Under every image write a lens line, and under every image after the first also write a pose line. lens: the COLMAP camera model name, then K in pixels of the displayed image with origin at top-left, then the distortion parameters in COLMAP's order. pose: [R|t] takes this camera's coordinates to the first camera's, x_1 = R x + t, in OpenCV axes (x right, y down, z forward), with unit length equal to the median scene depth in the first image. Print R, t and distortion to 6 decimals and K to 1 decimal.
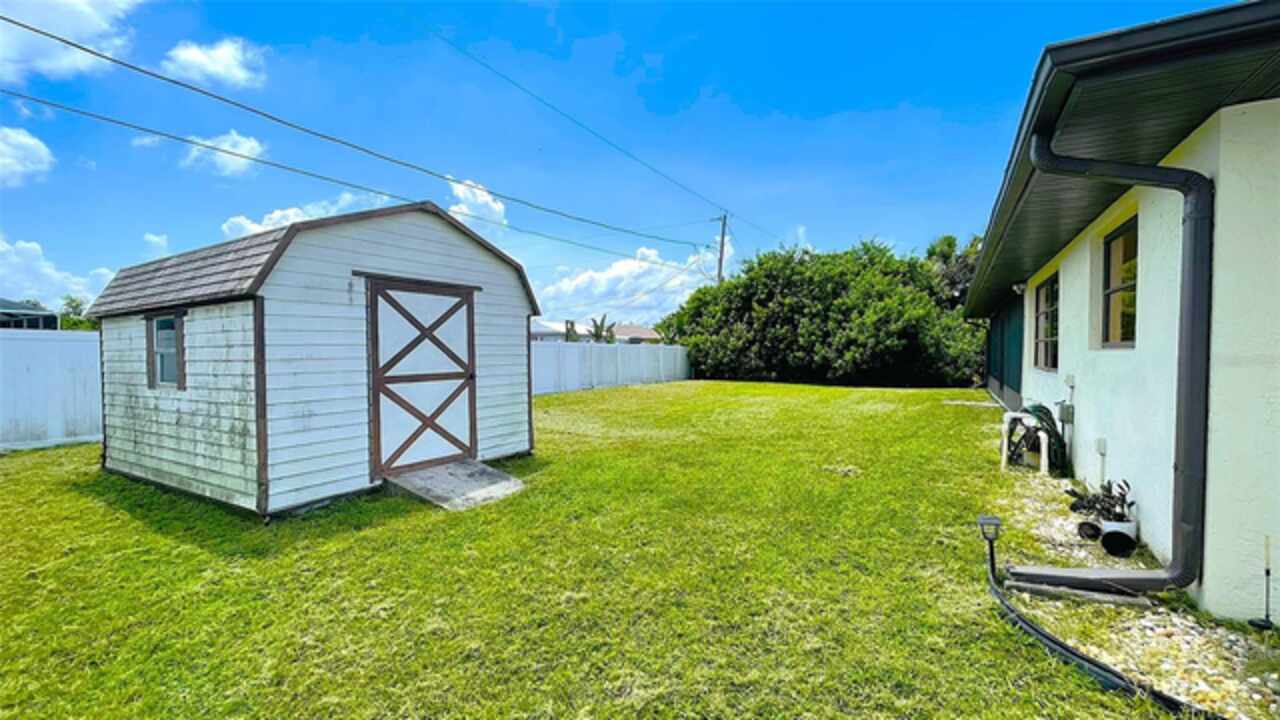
lens RADIAL K [[518.3, 0, 639.4], [0, 518.3, 365.6], [0, 0, 1]] dist [0.001109, -0.000045]
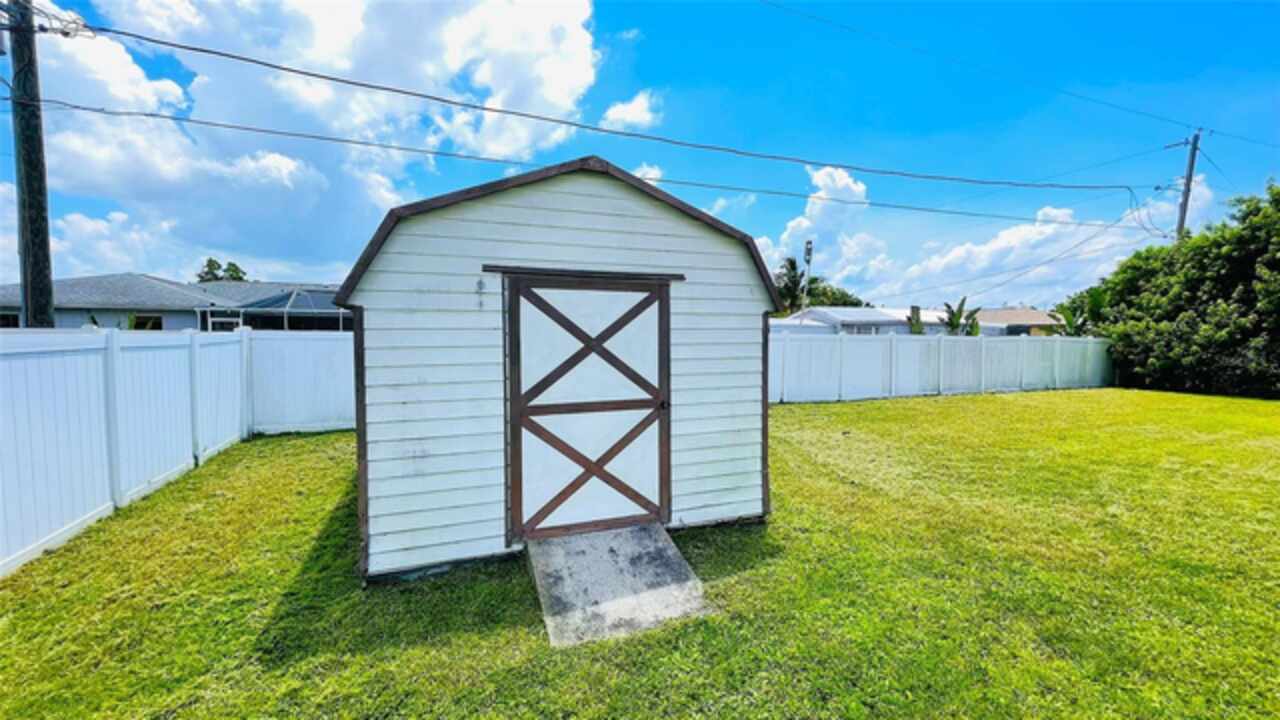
lens RADIAL K [[515.1, 0, 640.0], [0, 515.1, 360.0], [0, 0, 1]] dist [0.001716, -0.000220]
pose [[0.796606, 0.032383, -0.603630, 0.063662], [-0.022421, 0.999460, 0.024030, -0.054824], [0.604082, -0.005609, 0.796902, 0.429571]]
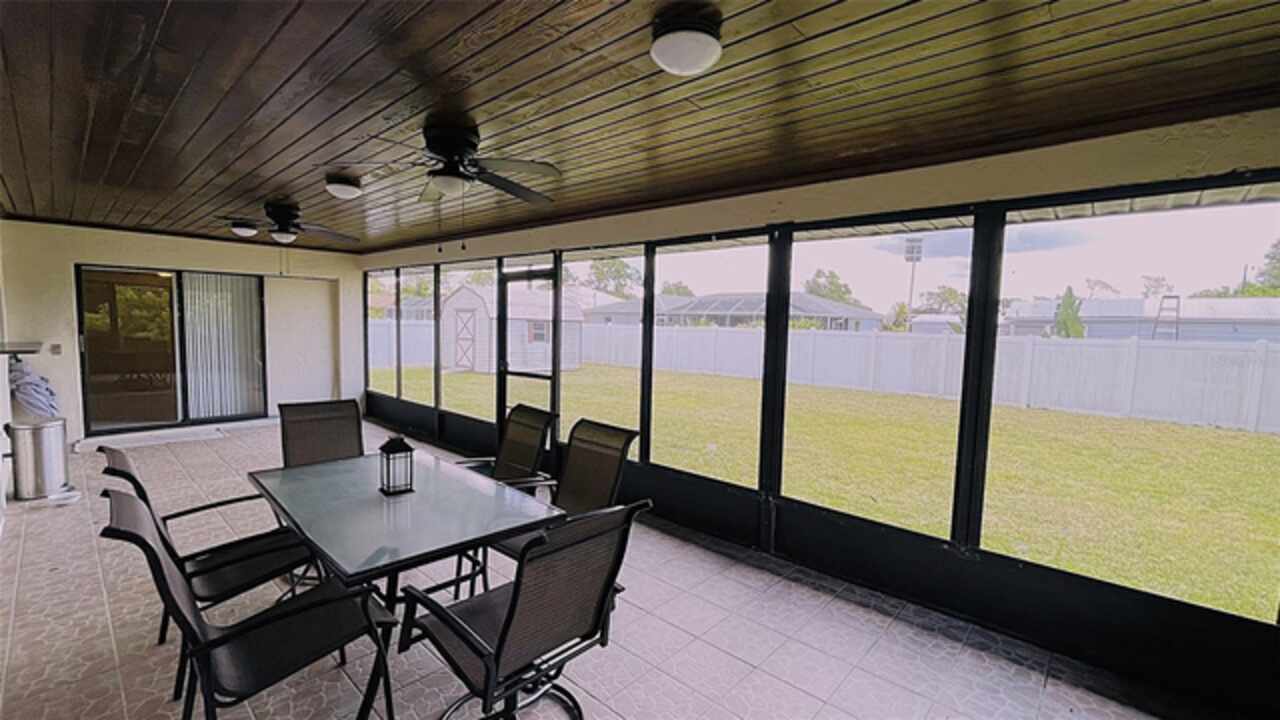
lens RADIAL K [[518.3, 0, 639.4], [0, 518.3, 365.6], [0, 0, 1]] dist [0.001109, -0.000045]
pose [[-0.154950, 0.076342, -0.984968, 2.343289], [-0.051949, 0.995001, 0.085292, -0.129732], [0.986556, 0.064384, -0.150210, 2.317916]]
